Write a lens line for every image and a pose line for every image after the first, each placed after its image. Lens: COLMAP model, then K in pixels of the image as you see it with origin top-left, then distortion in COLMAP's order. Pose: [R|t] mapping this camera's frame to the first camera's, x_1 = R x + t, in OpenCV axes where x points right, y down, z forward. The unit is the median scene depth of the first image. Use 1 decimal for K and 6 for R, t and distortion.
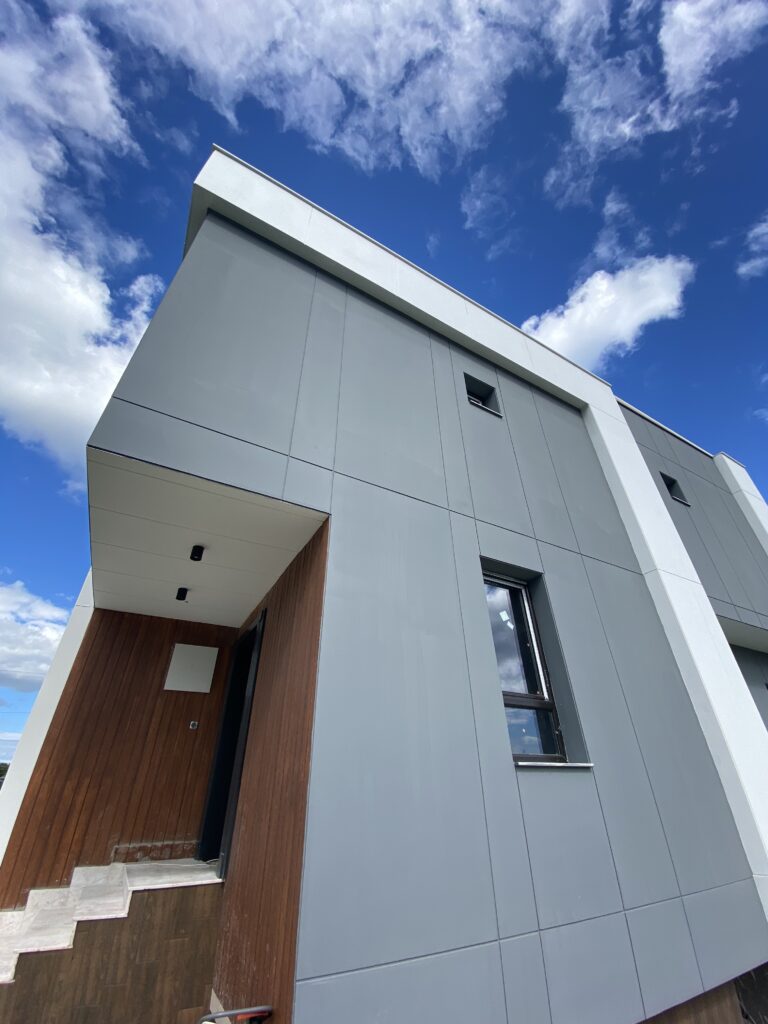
lens RADIAL K [[413.1, 0, 385.6], [0, 413.1, 517.5], [0, 0, 1]] dist [0.000639, -0.011522]
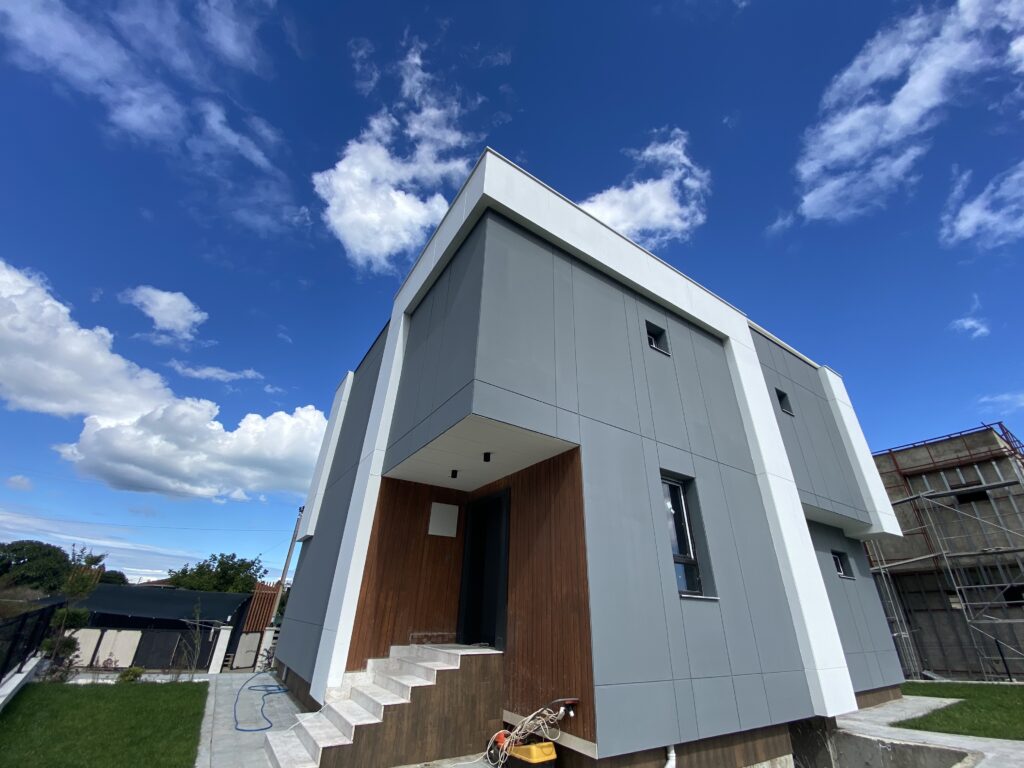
lens RADIAL K [[413.1, 0, 511.9], [0, 413.1, 383.2], [0, 0, 1]] dist [0.000639, -0.011522]
pose [[0.996536, 0.072901, 0.040015, -0.414563], [-0.075729, 0.994347, 0.074424, -0.298571], [-0.034364, -0.077197, 0.996424, -0.516990]]
